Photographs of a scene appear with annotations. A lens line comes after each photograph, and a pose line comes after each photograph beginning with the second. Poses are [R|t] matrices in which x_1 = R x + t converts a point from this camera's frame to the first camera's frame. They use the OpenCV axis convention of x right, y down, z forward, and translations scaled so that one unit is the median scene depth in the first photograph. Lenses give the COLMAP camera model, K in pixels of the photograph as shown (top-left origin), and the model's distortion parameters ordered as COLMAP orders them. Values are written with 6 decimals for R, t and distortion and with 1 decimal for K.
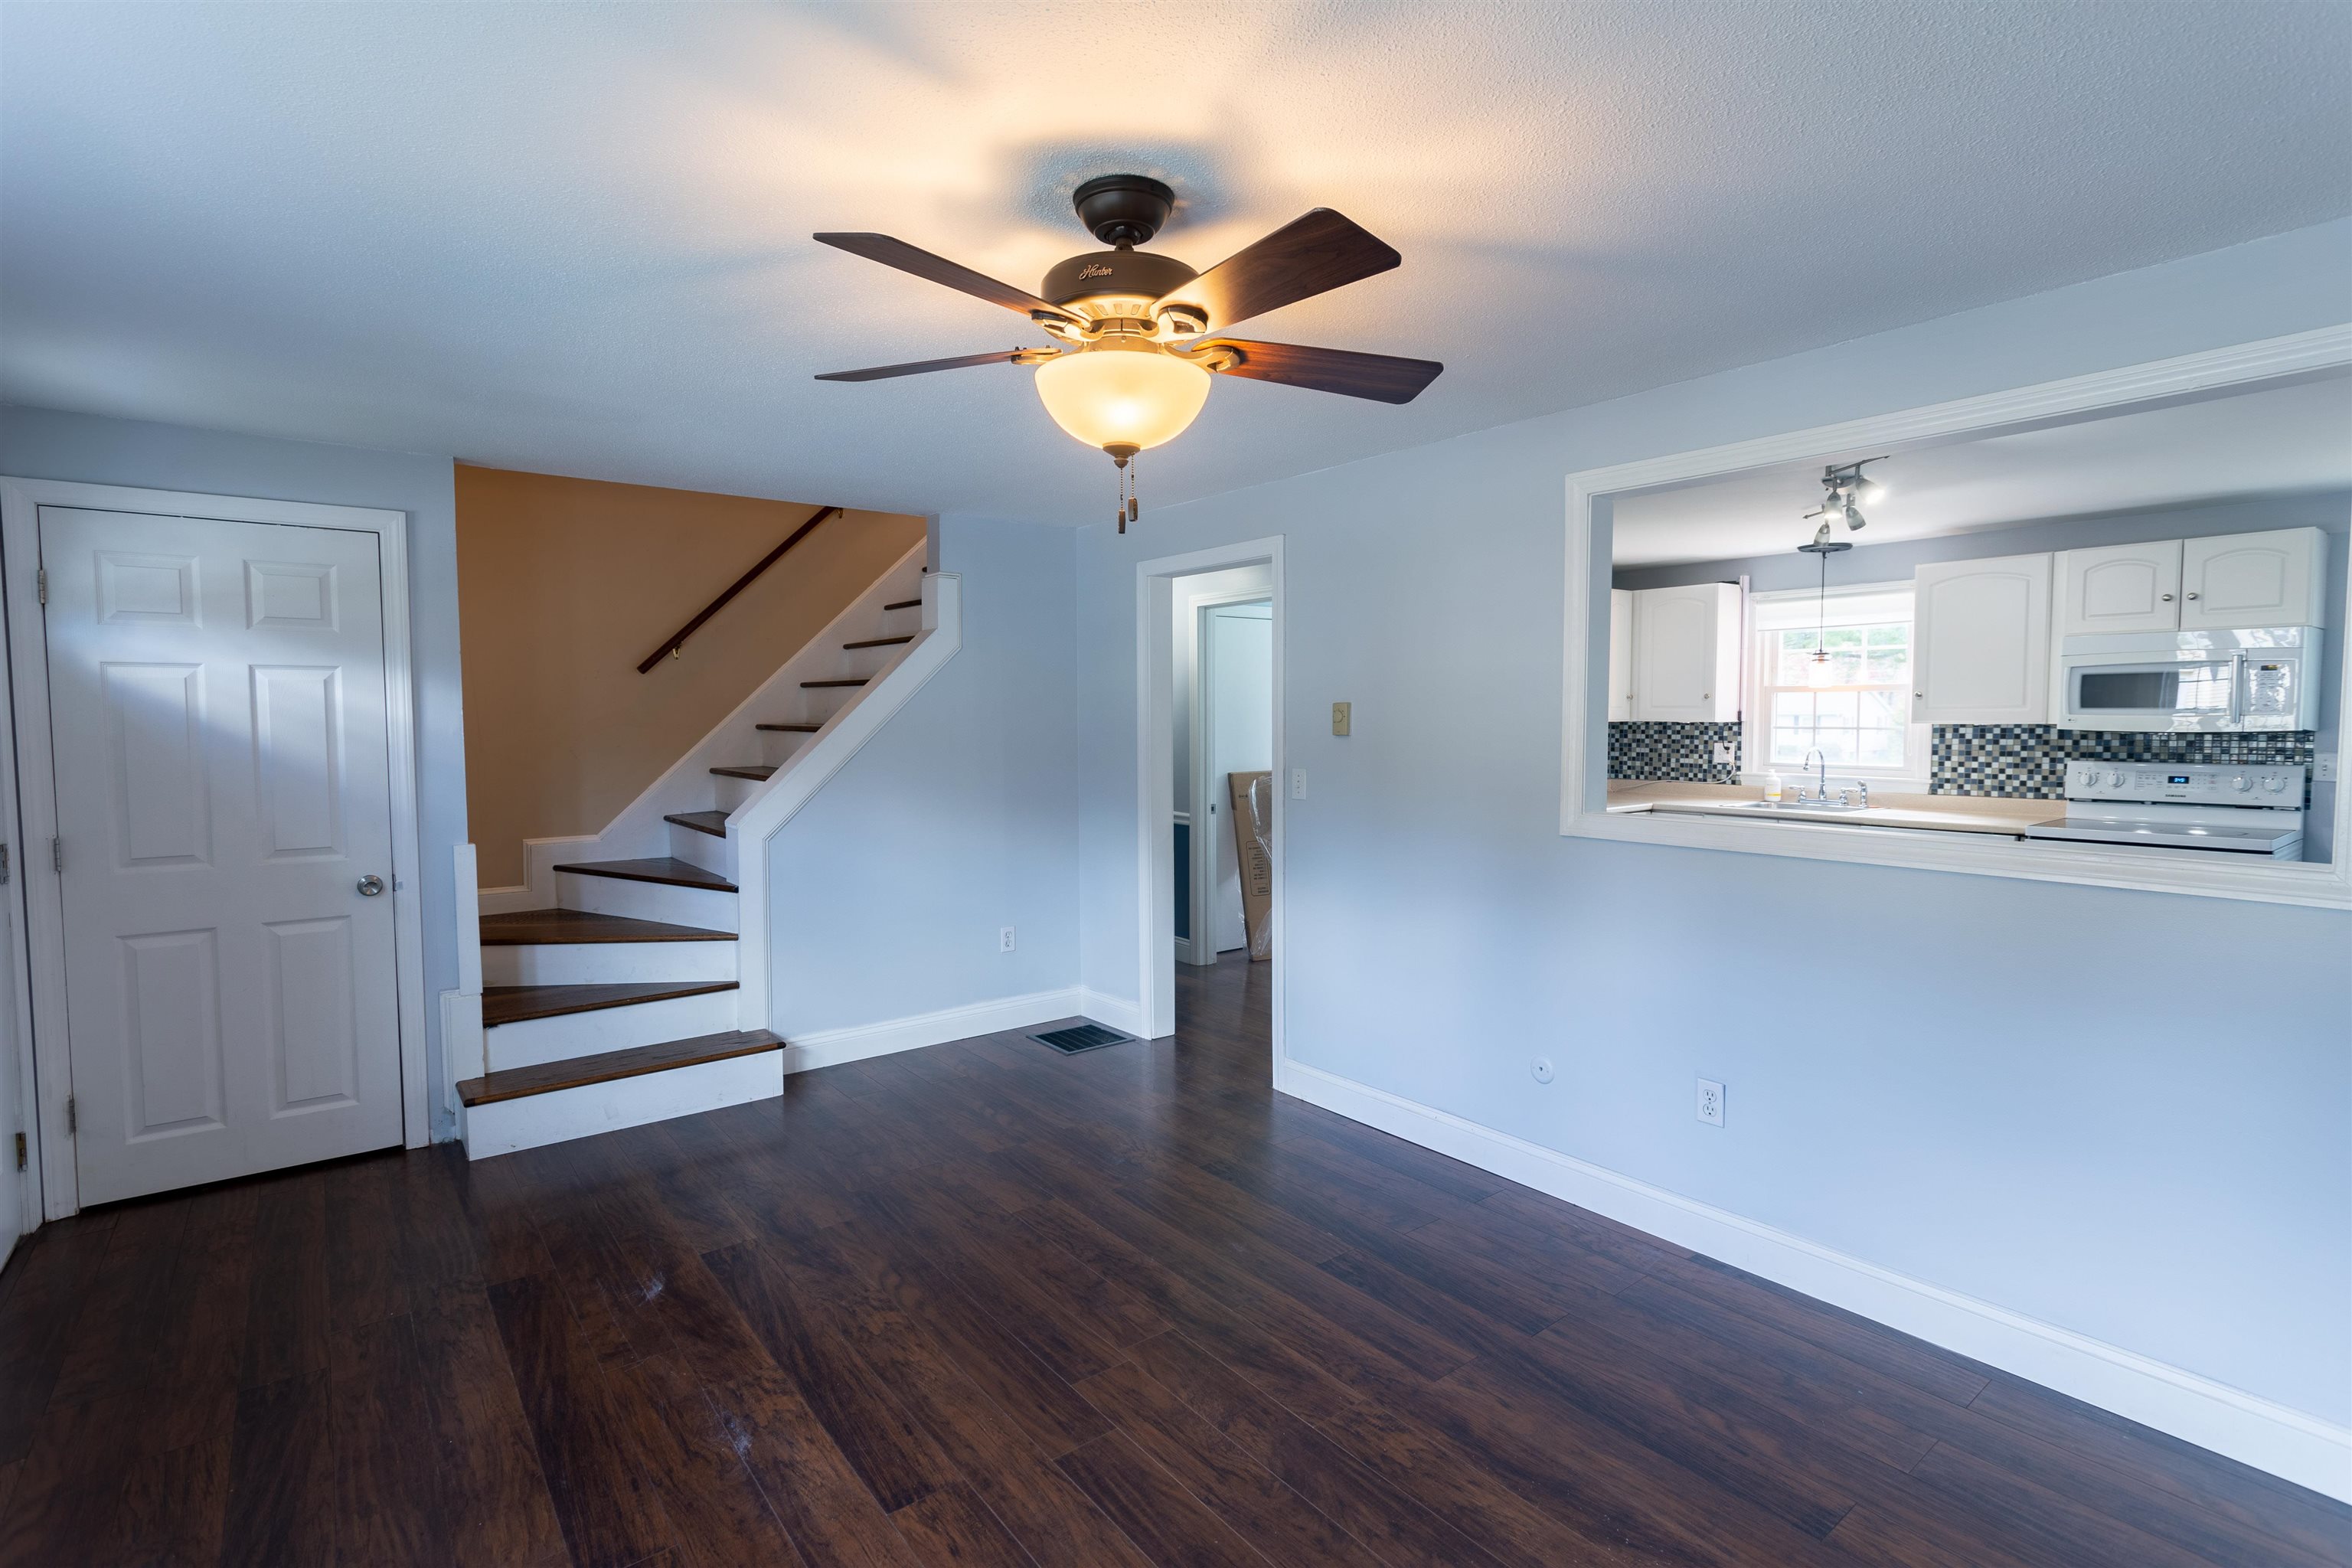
lens RADIAL K [[1115.3, 0, 1176.7], [0, 1115.3, 775.6], [0, 0, 1]] dist [0.008293, -0.000887]
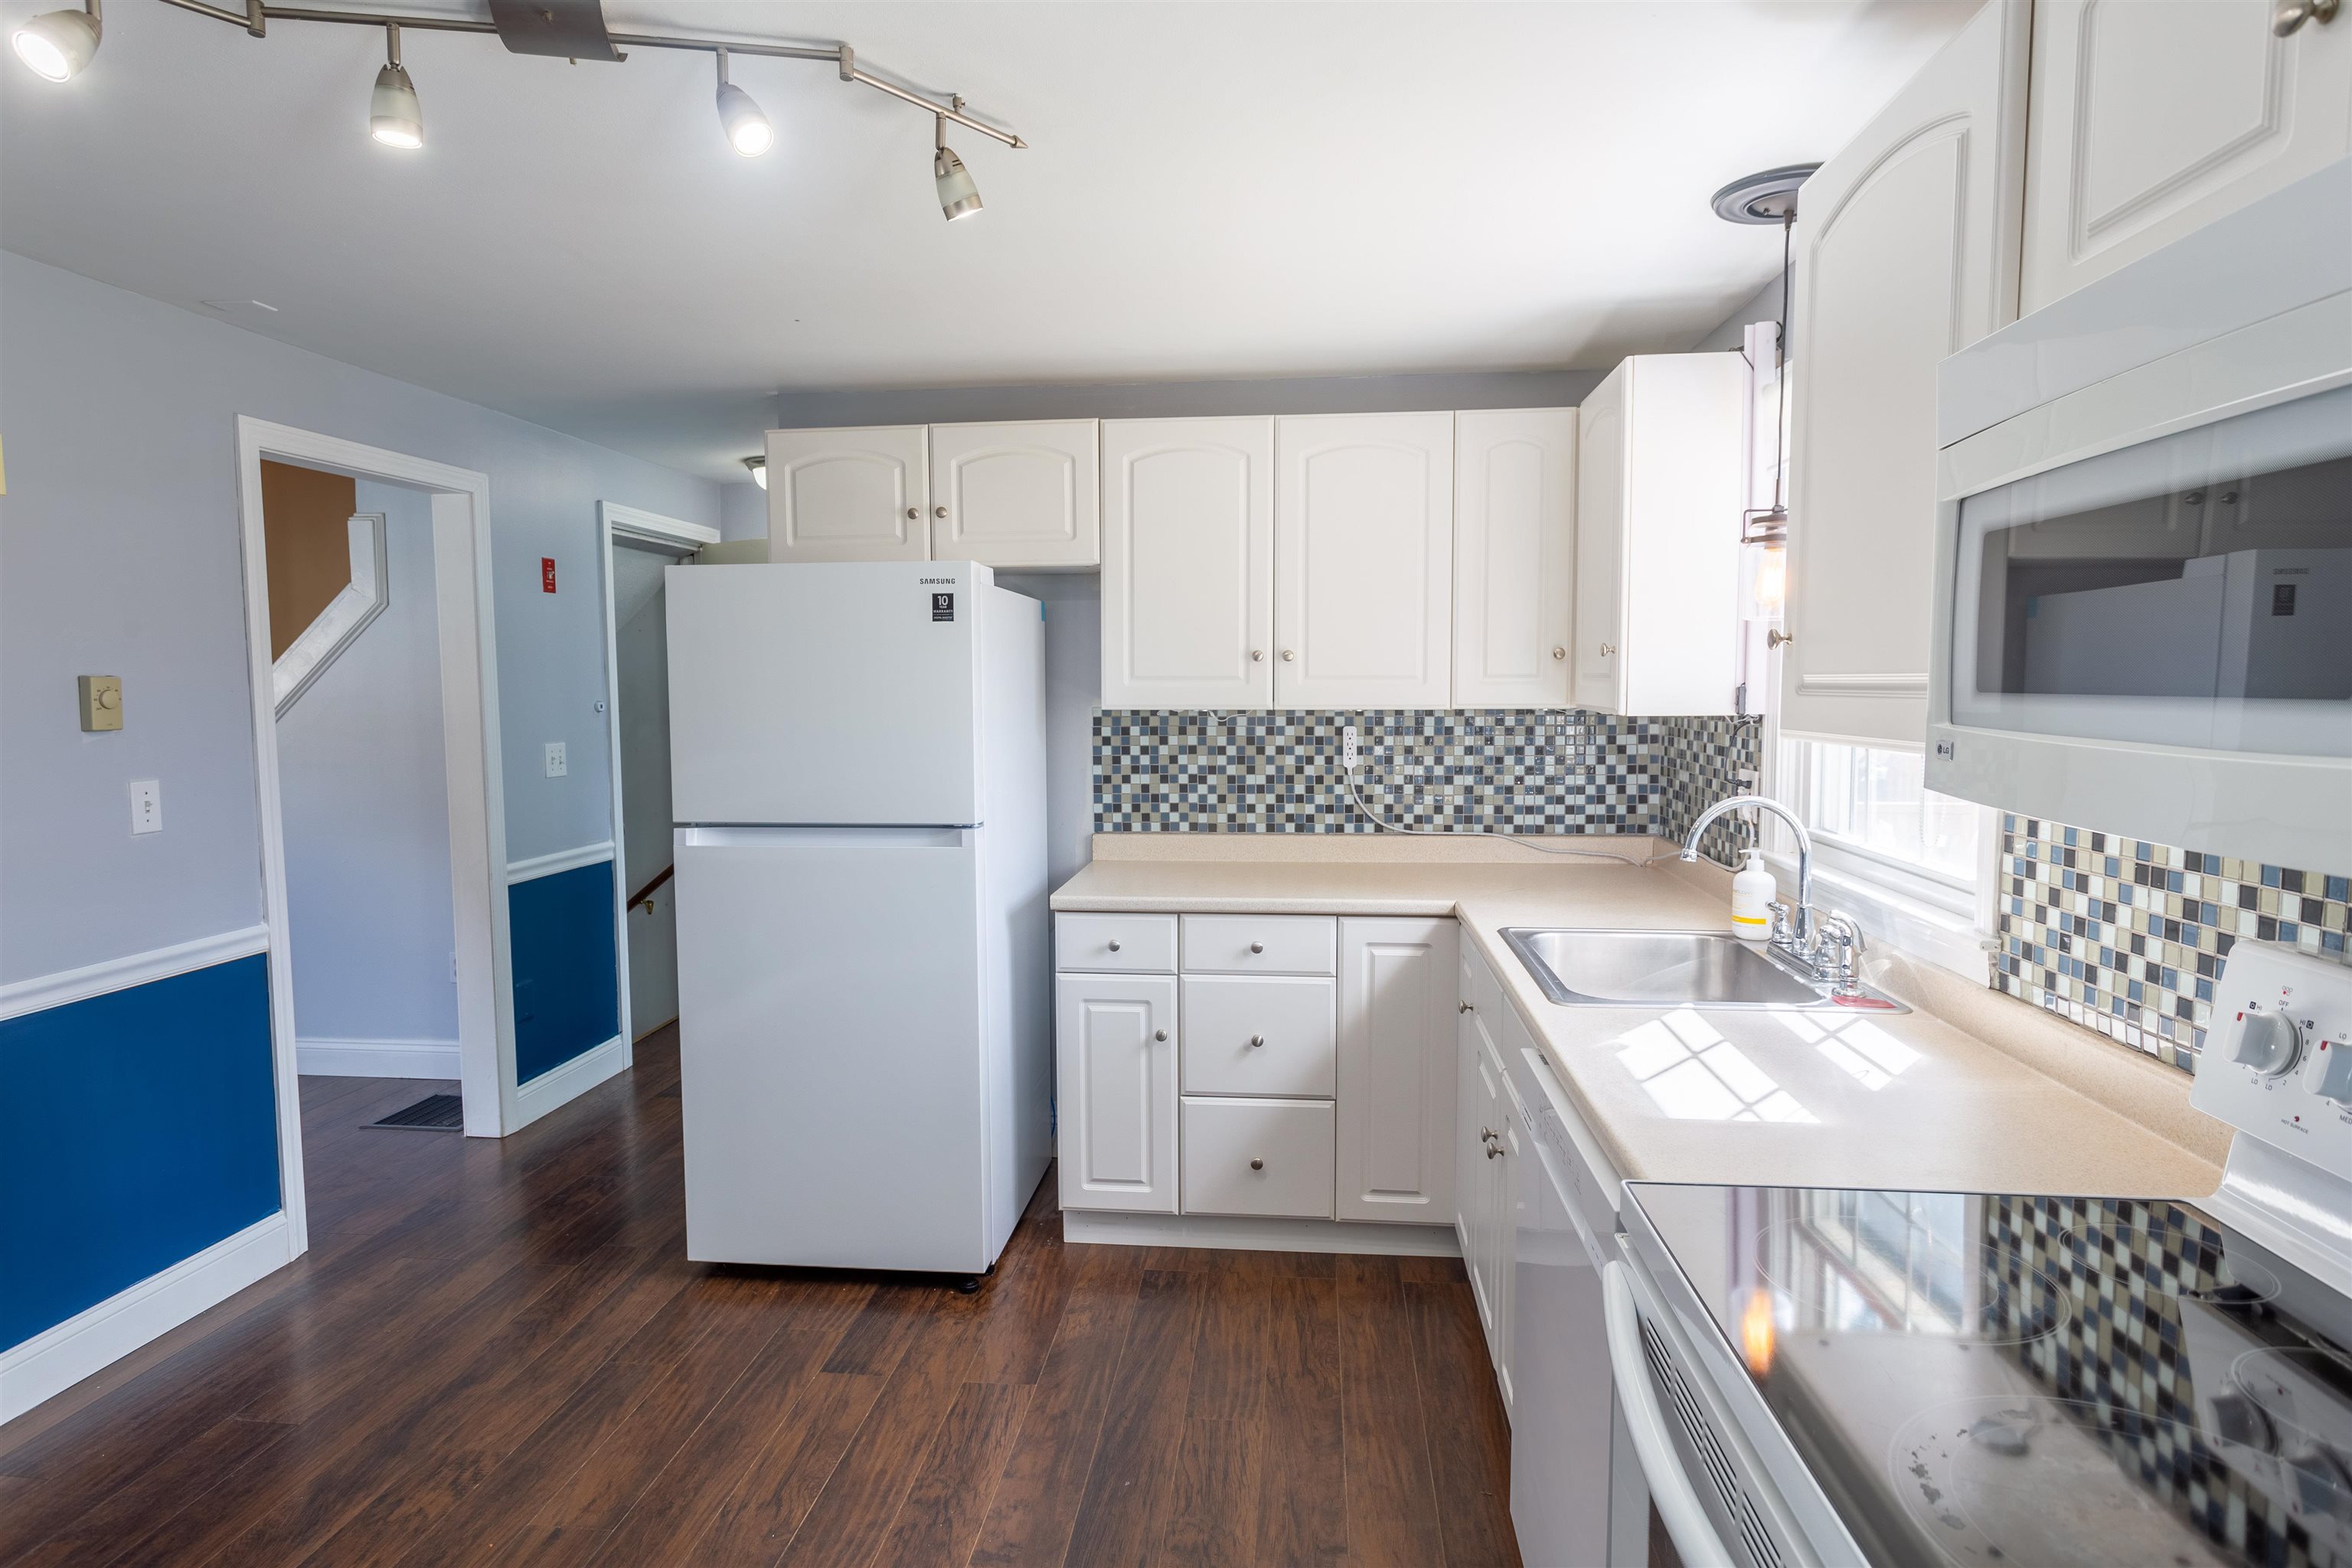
lens RADIAL K [[1261.3, 0, 1176.0], [0, 1261.3, 784.0], [0, 0, 1]] dist [-0.000875, 0.000413]
pose [[0.720380, 0.060637, -0.690924, 0.792947], [-0.039729, 0.998143, 0.046176, -0.044720], [0.692441, -0.005814, 0.721451, 0.669732]]
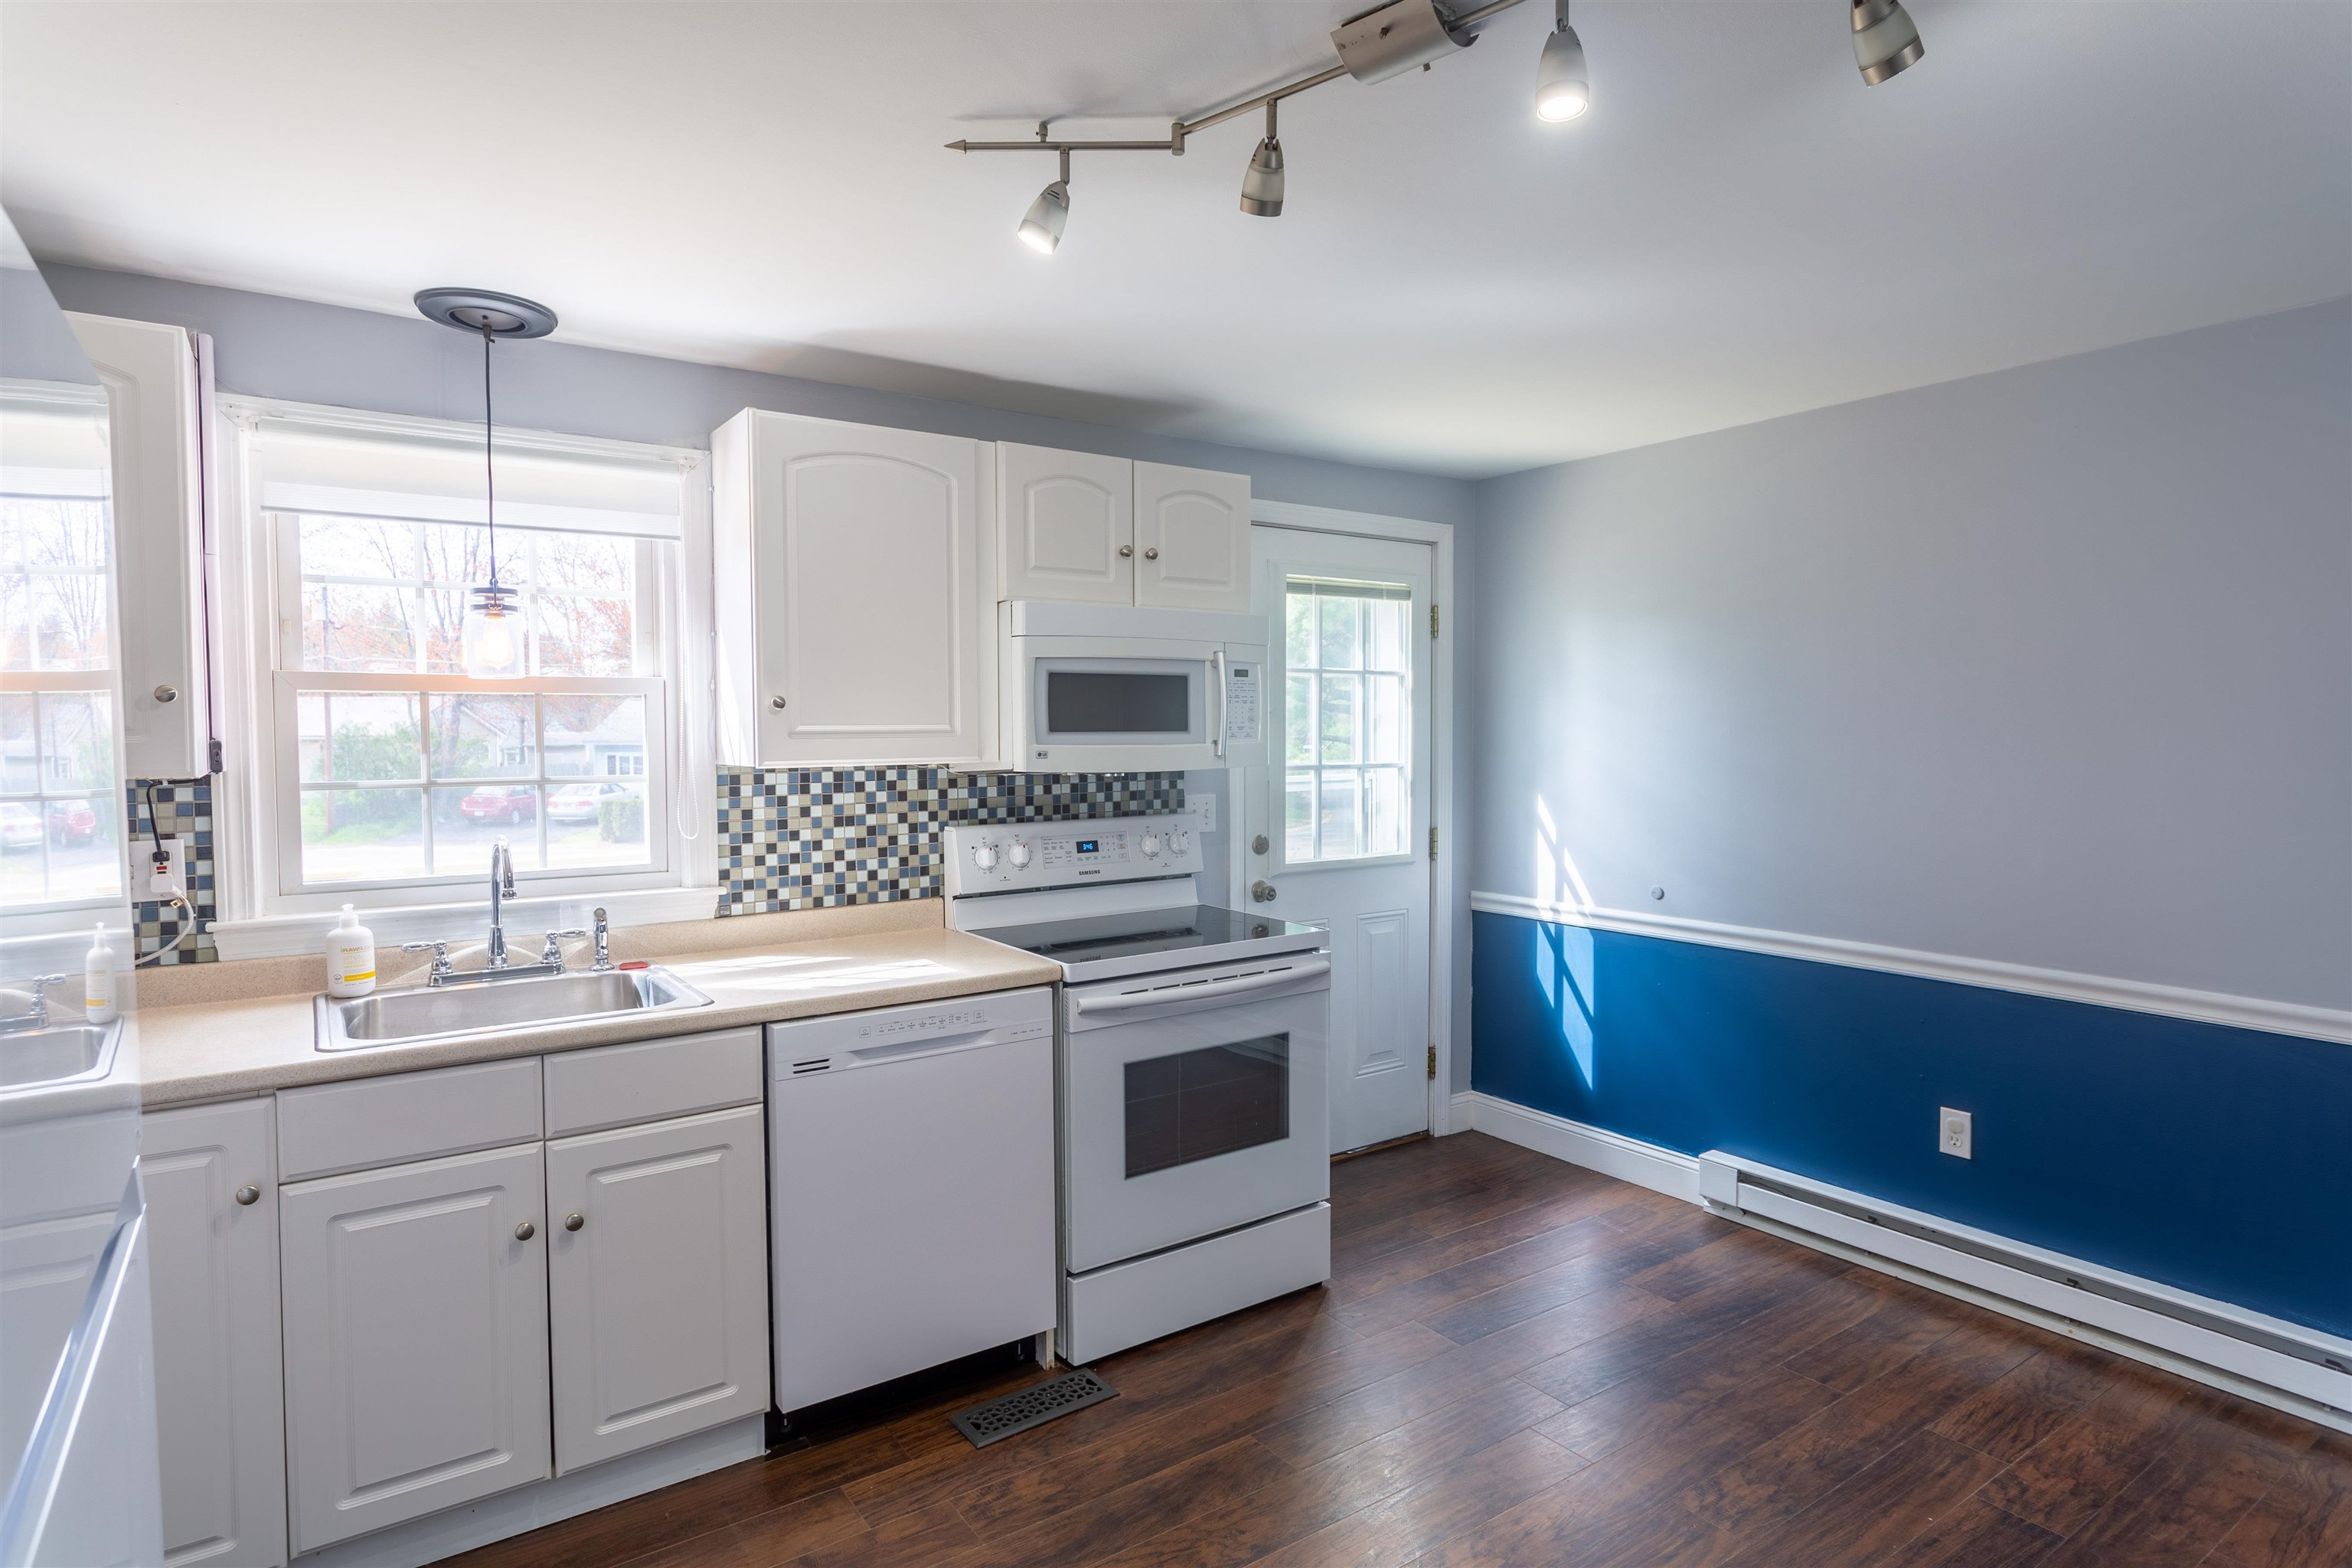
lens RADIAL K [[1261.3, 0, 1176.0], [0, 1261.3, 784.0], [0, 0, 1]] dist [-0.000875, 0.000413]
pose [[0.059209, -0.041260, 0.997393, 0.175035], [0.060241, 0.997472, 0.037687, -0.050358], [-0.996426, 0.057852, 0.061545, 0.828673]]
